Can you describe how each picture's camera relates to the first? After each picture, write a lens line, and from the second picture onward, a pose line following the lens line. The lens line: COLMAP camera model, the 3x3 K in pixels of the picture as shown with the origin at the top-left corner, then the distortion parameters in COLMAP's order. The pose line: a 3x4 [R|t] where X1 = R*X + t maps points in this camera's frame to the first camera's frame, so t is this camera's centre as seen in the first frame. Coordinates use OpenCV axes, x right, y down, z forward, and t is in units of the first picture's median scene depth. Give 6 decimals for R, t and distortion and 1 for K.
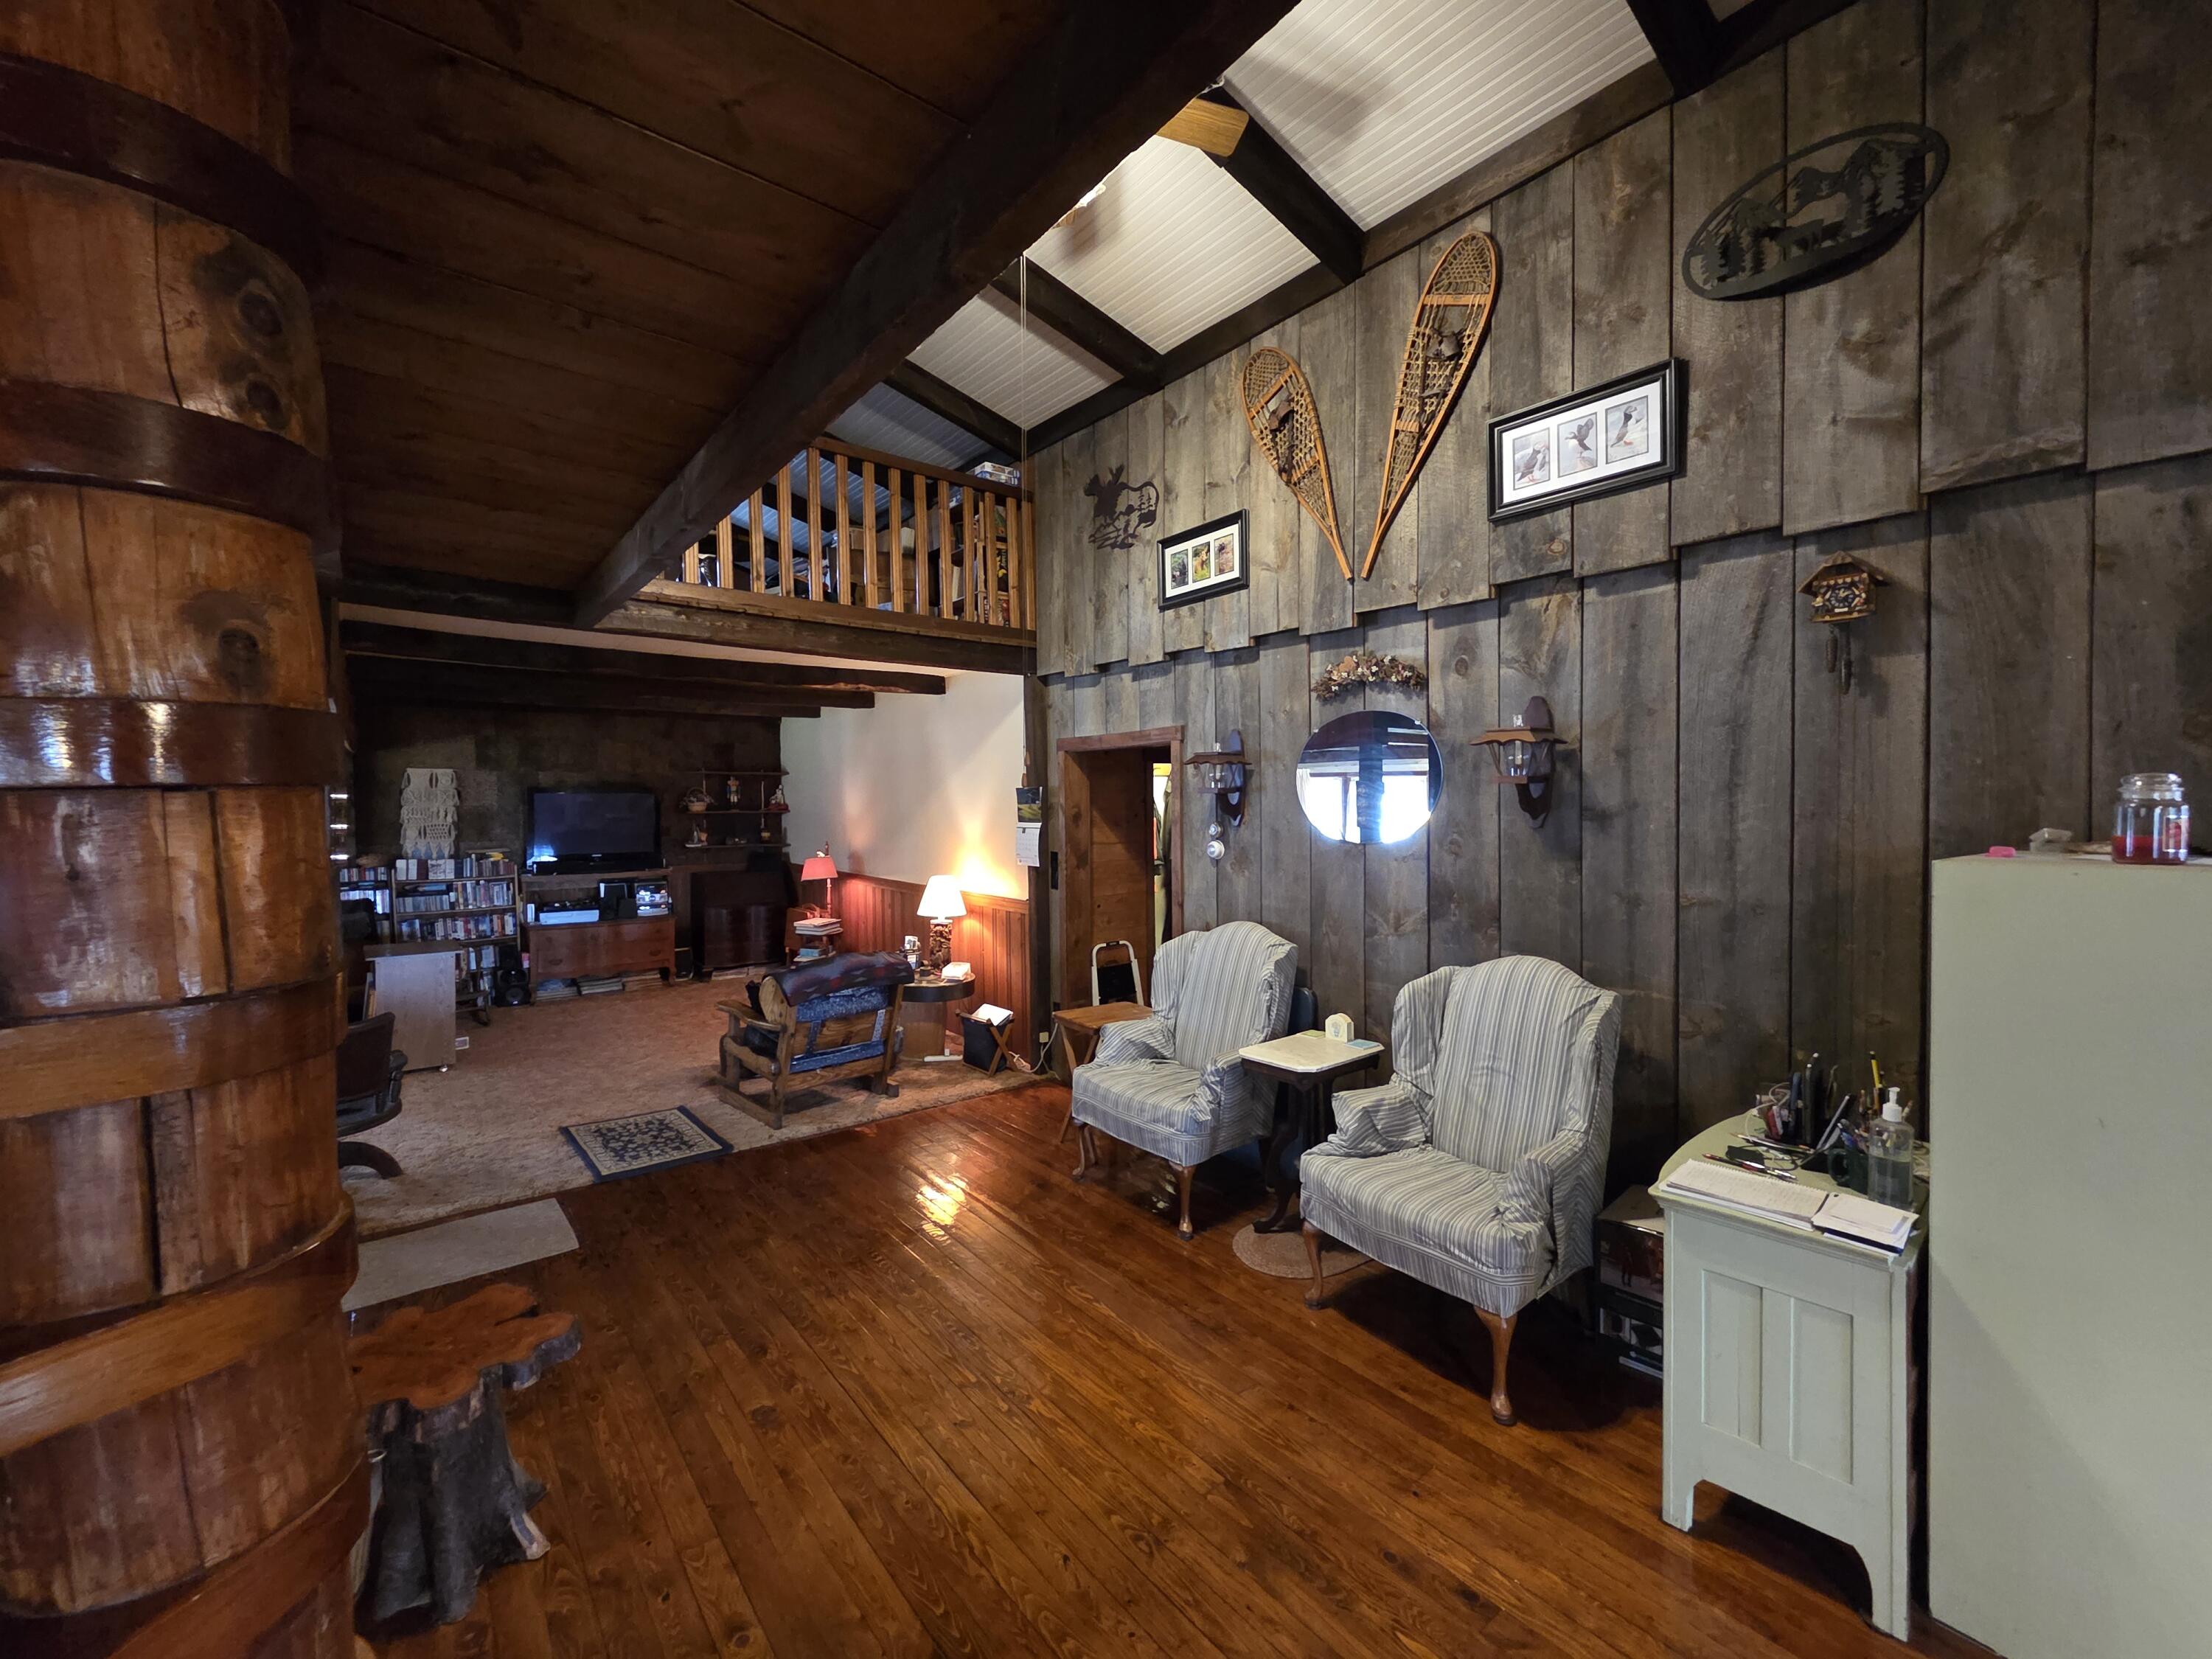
lens RADIAL K [[911.1, 0, 1089.6], [0, 911.1, 823.3], [0, 0, 1]] dist [0.002557, -0.002713]
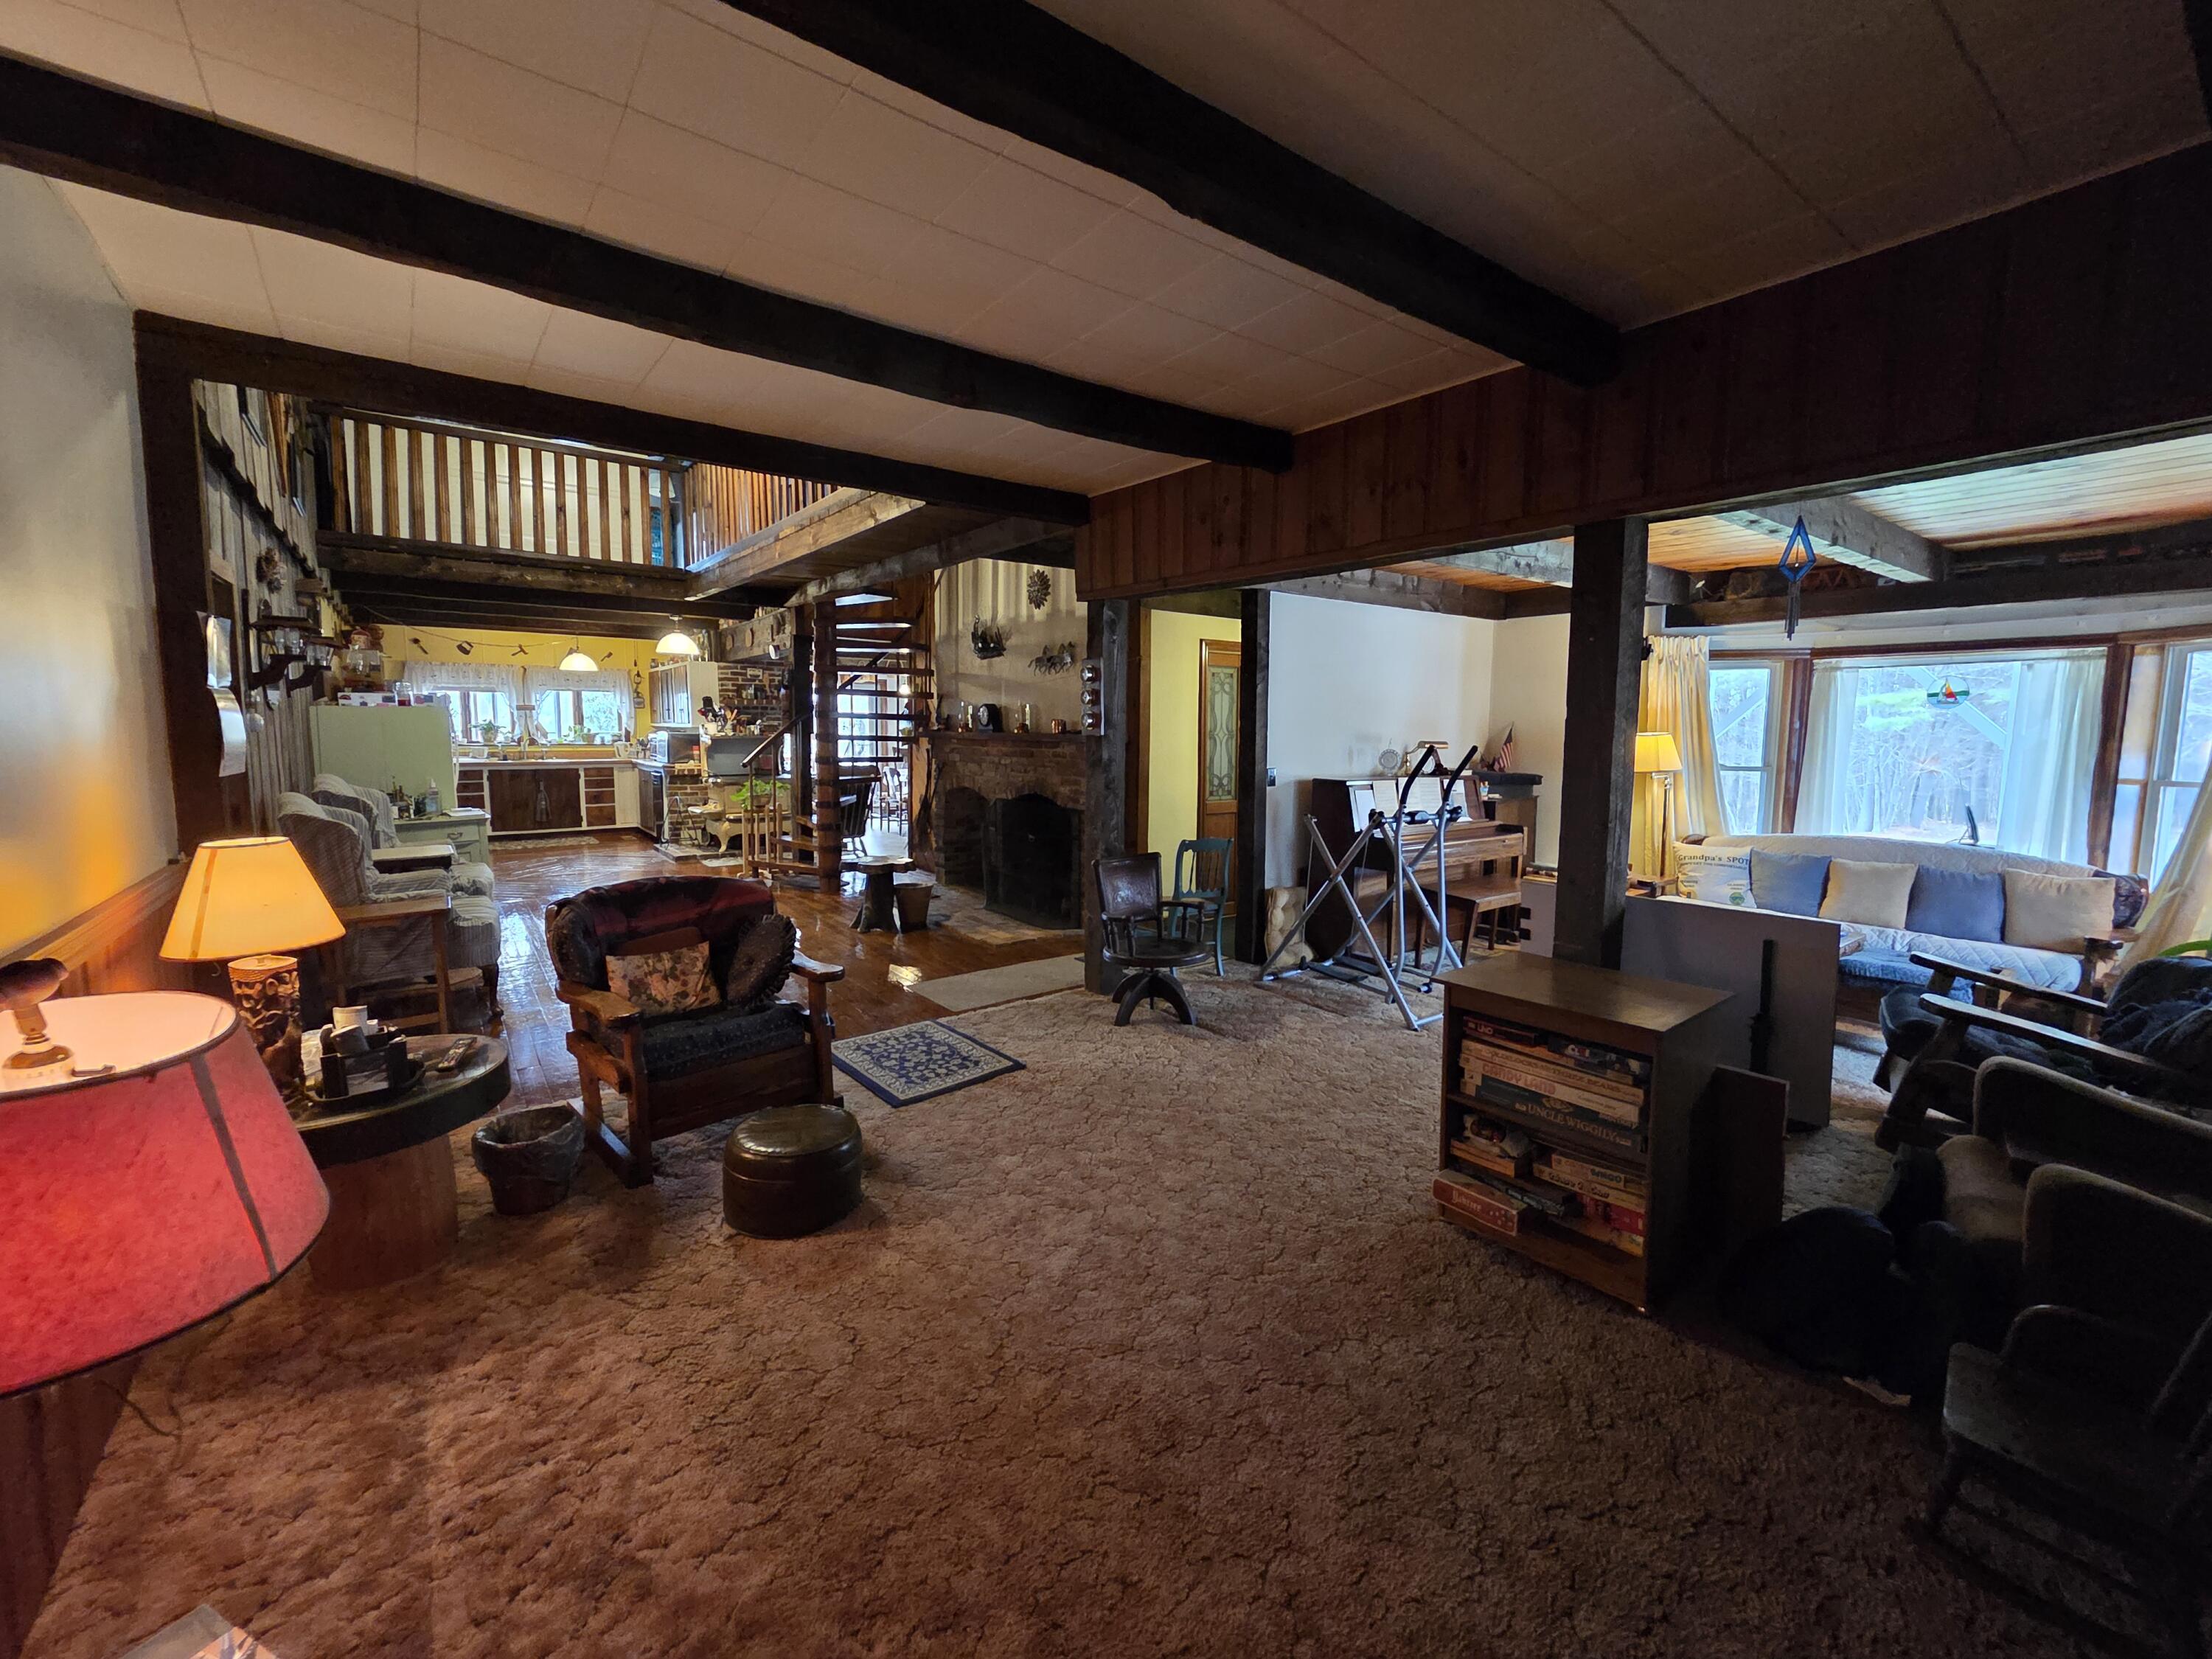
lens RADIAL K [[911.1, 0, 1108.9], [0, 911.1, 815.1], [0, 0, 1]] dist [0.002557, -0.002713]
pose [[-0.999957, -0.004943, 0.007810, -0.696042], [-0.003945, 0.992403, 0.122964, 0.007399], [-0.008358, 0.122928, -0.992380, 1.881306]]
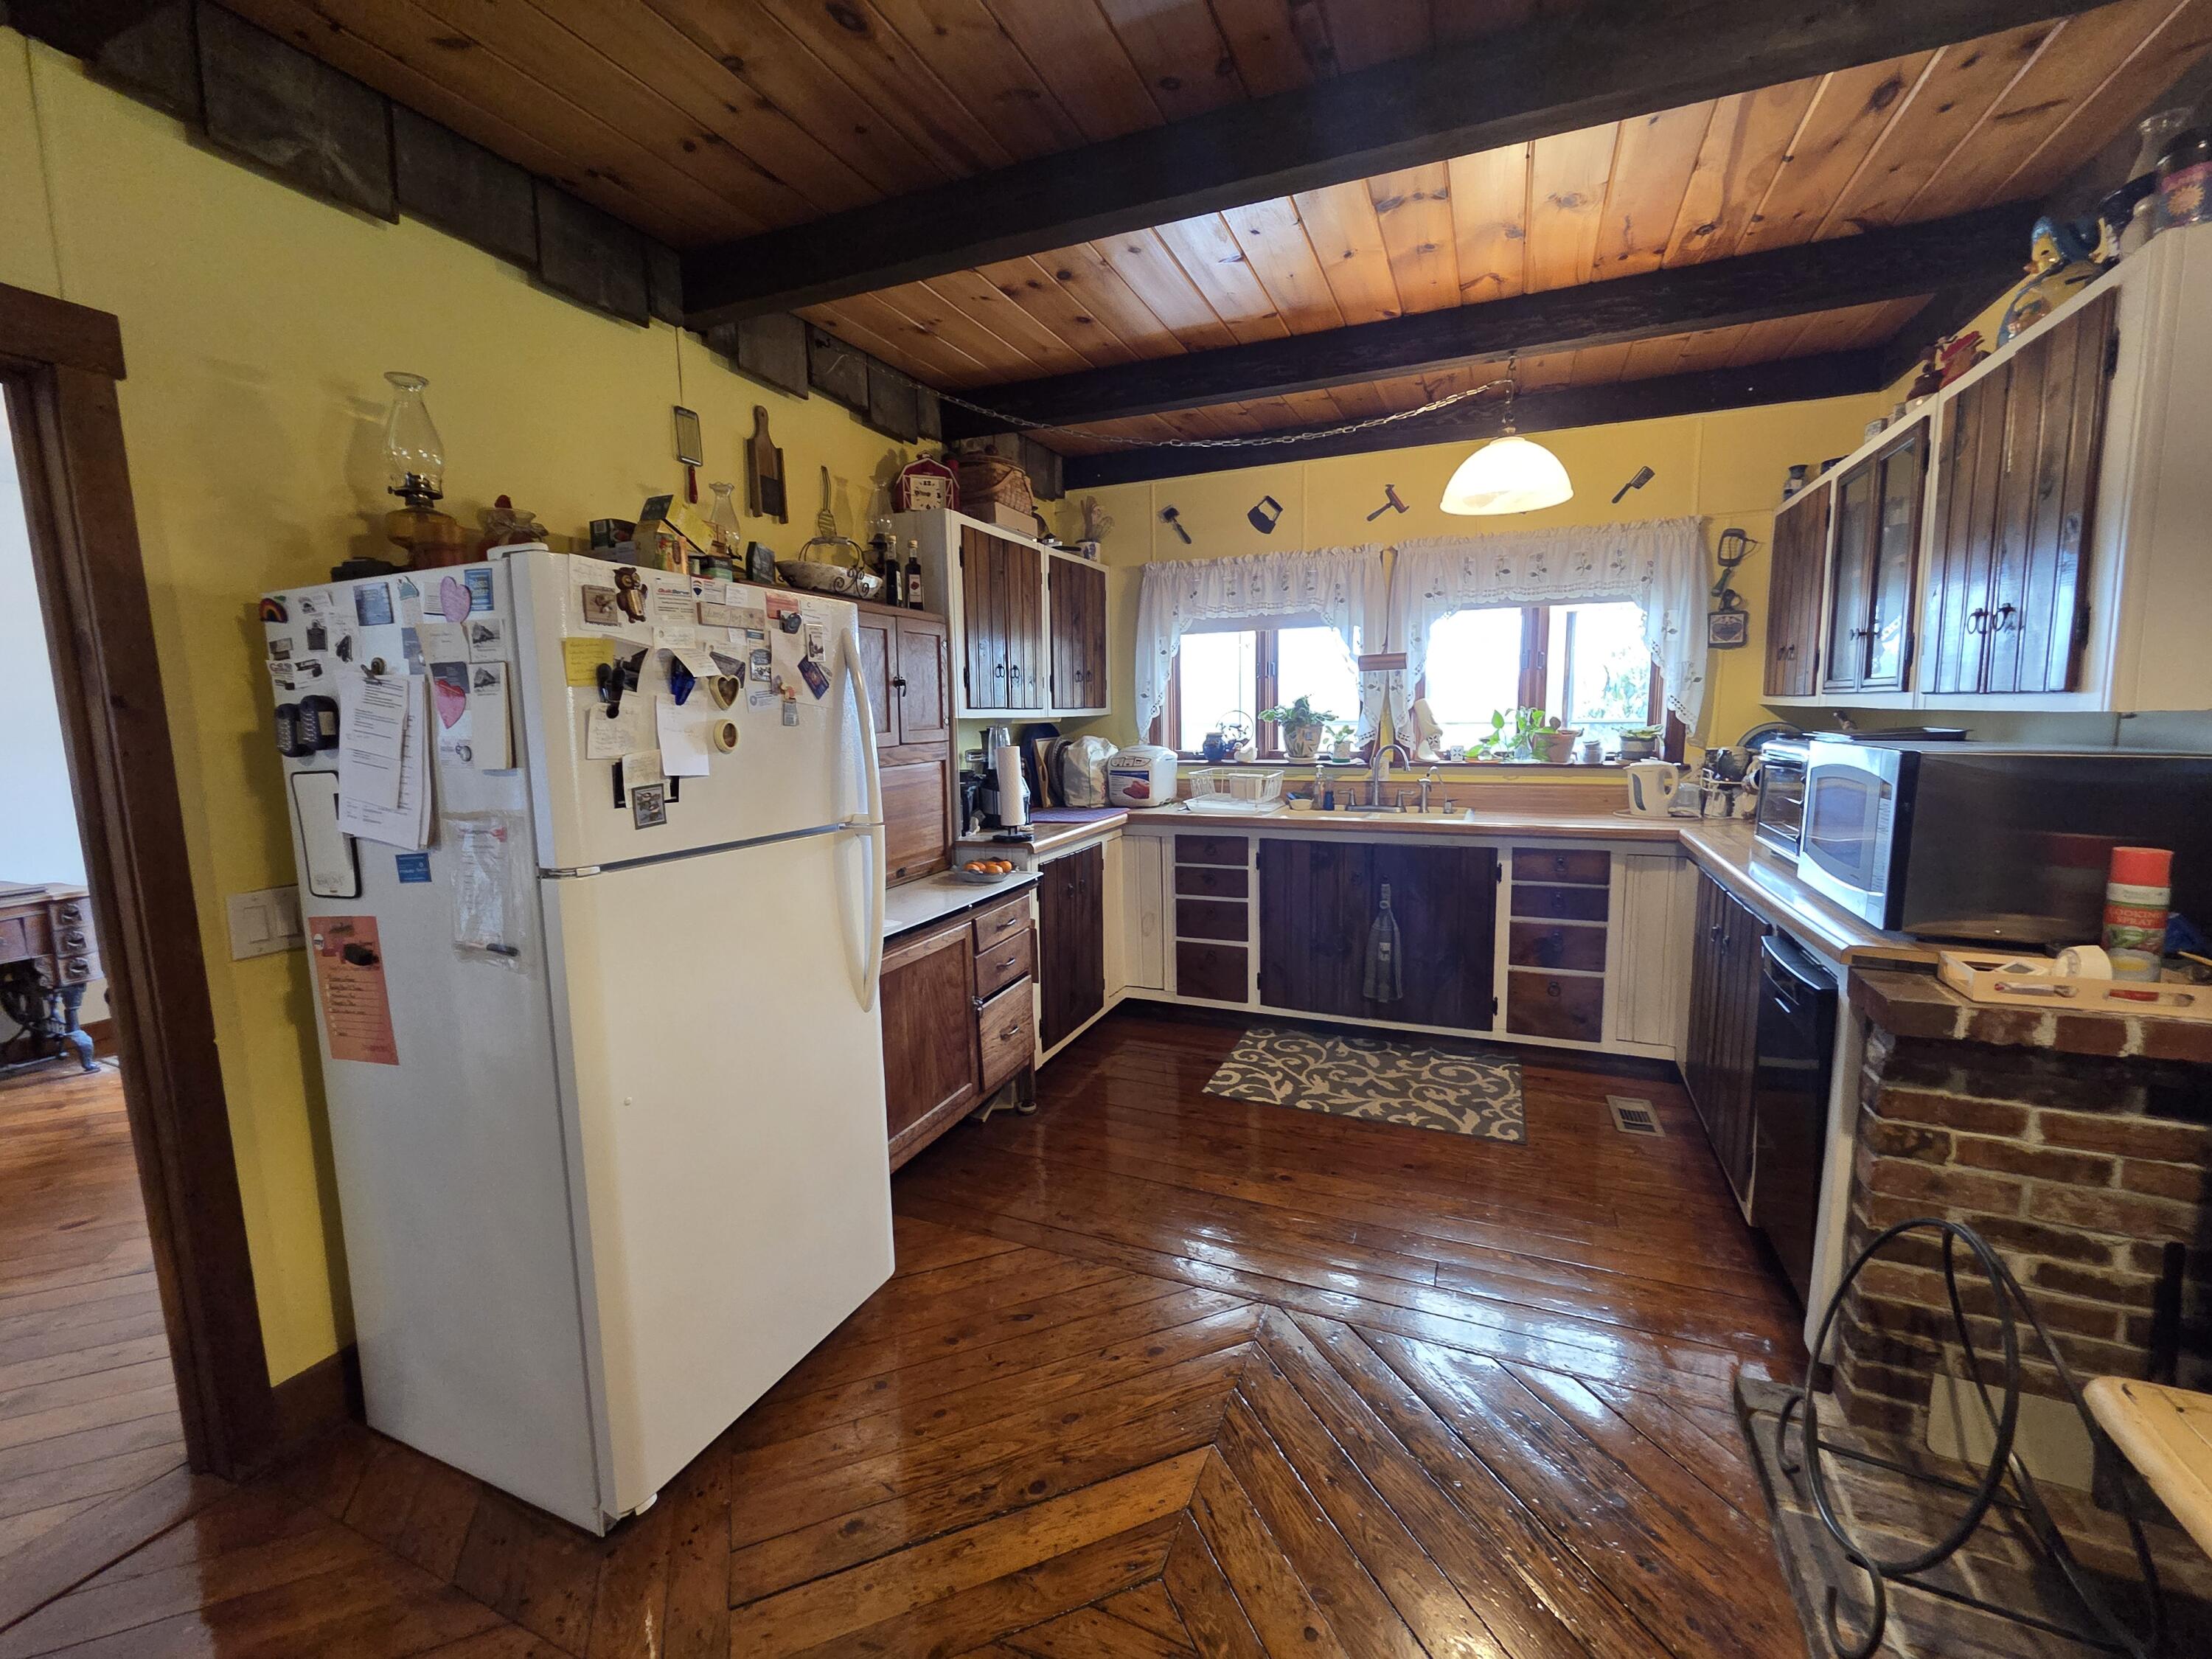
lens RADIAL K [[911.1, 0, 1100.0], [0, 911.1, 819.3], [0, 0, 1]] dist [0.002557, -0.002713]
pose [[-0.477095, -0.095551, 0.873642, 0.266897], [0.042951, 0.990349, 0.131771, 0.052721], [-0.877801, 0.100391, -0.468387, 0.048289]]
